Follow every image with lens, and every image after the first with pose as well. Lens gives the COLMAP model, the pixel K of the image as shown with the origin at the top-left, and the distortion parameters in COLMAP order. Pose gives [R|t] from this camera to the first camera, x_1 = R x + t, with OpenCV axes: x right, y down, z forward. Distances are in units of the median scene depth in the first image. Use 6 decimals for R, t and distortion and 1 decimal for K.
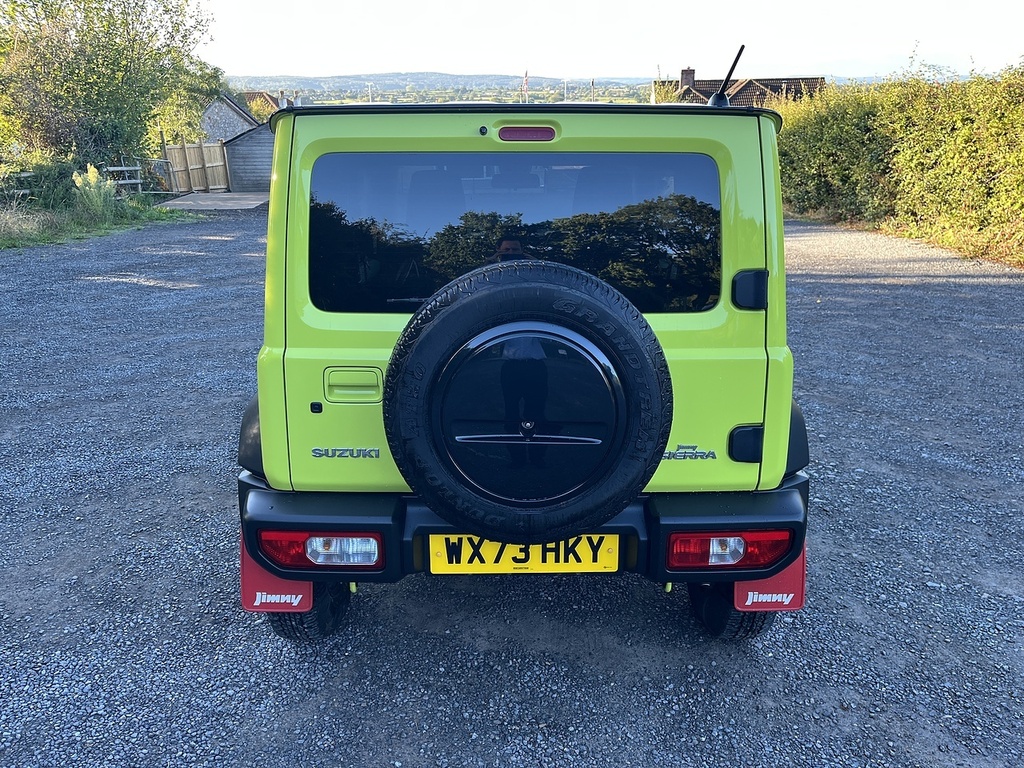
lens RADIAL K [[802.8, 0, 503.9], [0, 802.8, 389.2], [0, 0, 1]] dist [0.034453, -0.046193]
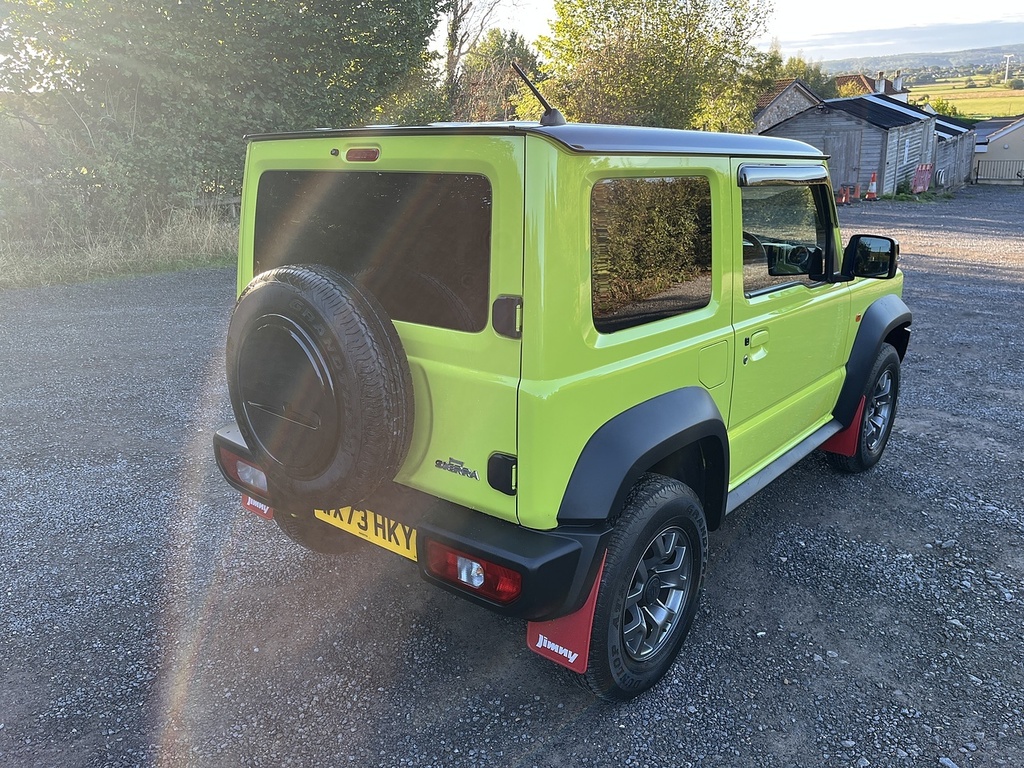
lens RADIAL K [[802.8, 0, 502.8], [0, 802.8, 377.5], [0, 0, 1]] dist [0.034453, -0.046193]
pose [[0.752024, 0.169090, -0.637078, 0.857392], [-0.166850, 0.983891, 0.064185, -0.101765], [0.637669, 0.058027, 0.768122, 0.240565]]
